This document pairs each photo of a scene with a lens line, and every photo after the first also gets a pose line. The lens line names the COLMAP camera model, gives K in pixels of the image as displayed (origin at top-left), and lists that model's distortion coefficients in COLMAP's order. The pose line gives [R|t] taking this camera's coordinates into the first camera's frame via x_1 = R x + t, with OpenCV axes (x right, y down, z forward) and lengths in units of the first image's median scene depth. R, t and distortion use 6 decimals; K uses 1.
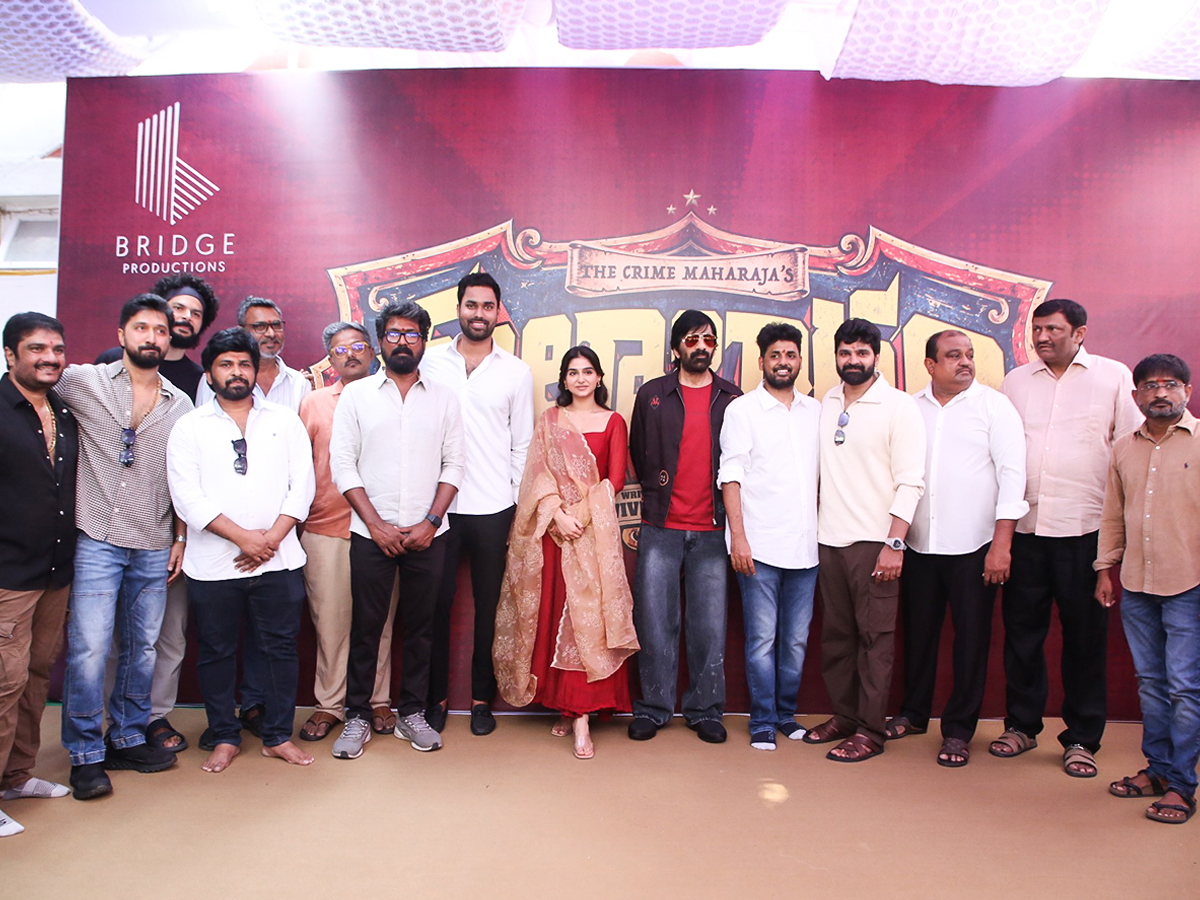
lens RADIAL K [[871.6, 0, 600.0], [0, 871.6, 450.0], [0, 0, 1]] dist [-0.126823, 0.001576]
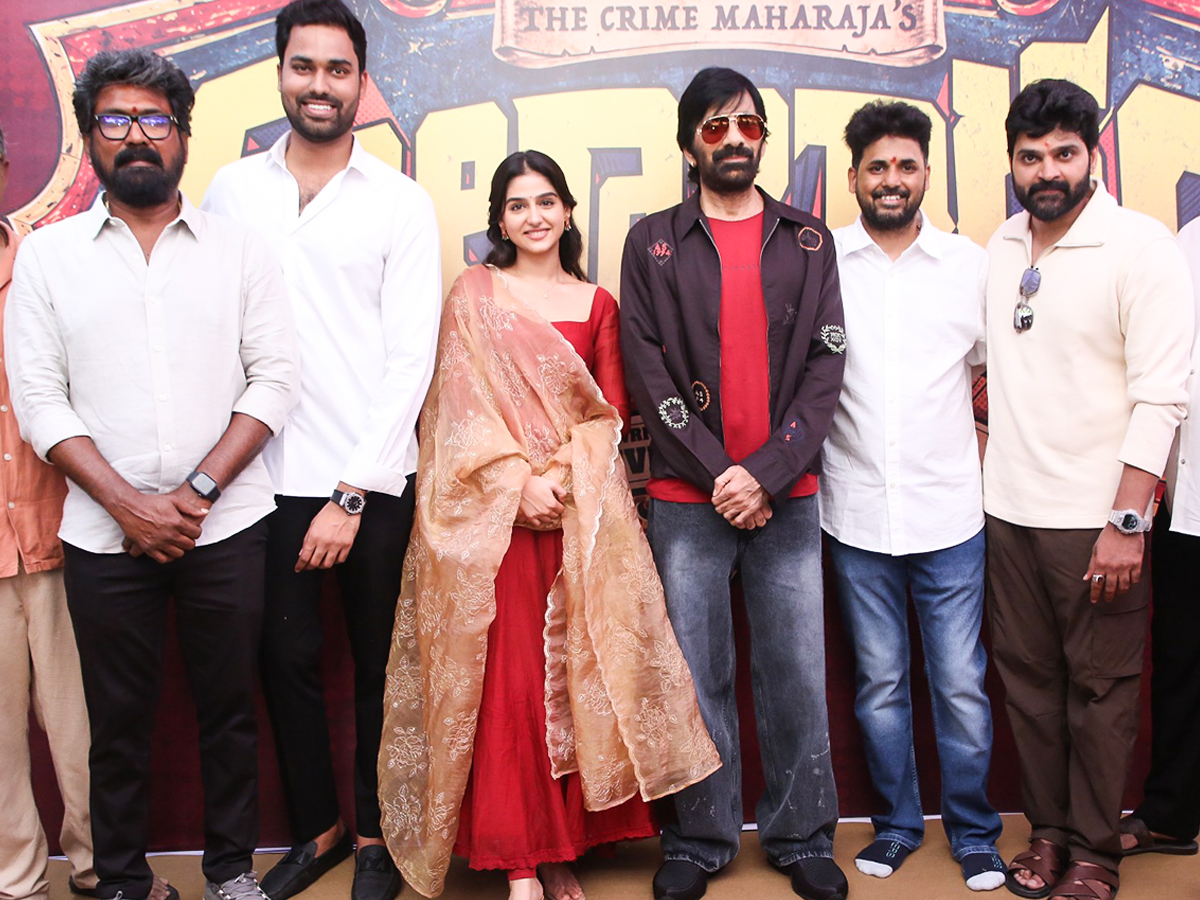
lens RADIAL K [[949.4, 0, 602.0], [0, 949.4, 413.1], [0, 0, 1]] dist [-0.048323, 0.023837]
pose [[0.996354, -0.041900, 0.074316, -0.026384], [0.036402, 0.996605, 0.073853, -0.006240], [-0.077158, -0.070878, 0.994496, 0.417886]]
